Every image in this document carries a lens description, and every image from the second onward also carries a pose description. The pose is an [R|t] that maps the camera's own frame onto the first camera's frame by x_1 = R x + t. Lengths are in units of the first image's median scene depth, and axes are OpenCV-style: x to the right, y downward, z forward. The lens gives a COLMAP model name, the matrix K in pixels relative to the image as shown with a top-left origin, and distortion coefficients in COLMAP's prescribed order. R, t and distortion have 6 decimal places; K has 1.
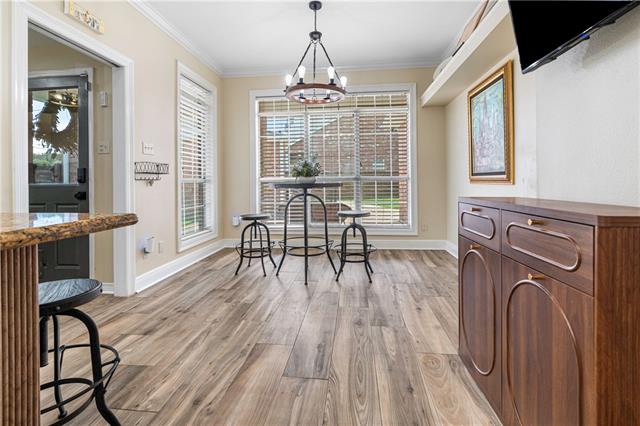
lens RADIAL K [[312.8, 0, 310.5], [0, 312.8, 181.4], [0, 0, 1]] dist [-0.002953, 0.001270]
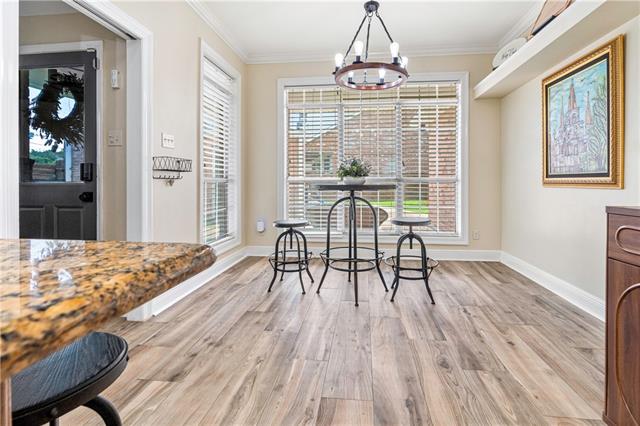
lens RADIAL K [[312.8, 0, 314.2], [0, 312.8, 184.1], [0, 0, 1]] dist [-0.002953, 0.001270]
pose [[0.999941, 0.010470, 0.002981, -0.132635], [-0.010488, 0.999926, 0.006111, 0.000710], [-0.002917, -0.006142, 0.999977, 0.167284]]
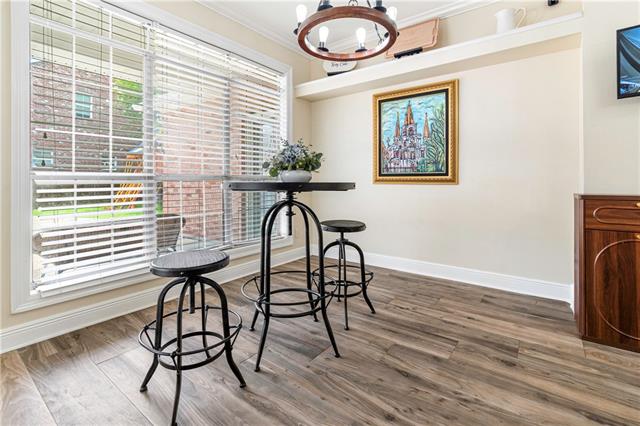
lens RADIAL K [[312.8, 0, 310.9], [0, 312.8, 179.8], [0, 0, 1]] dist [-0.002953, 0.001270]
pose [[0.477717, 0.014495, 0.878394, -0.568144], [-0.003982, 0.999889, -0.014335, 0.010440], [-0.878505, 0.003350, 0.477722, 0.791186]]
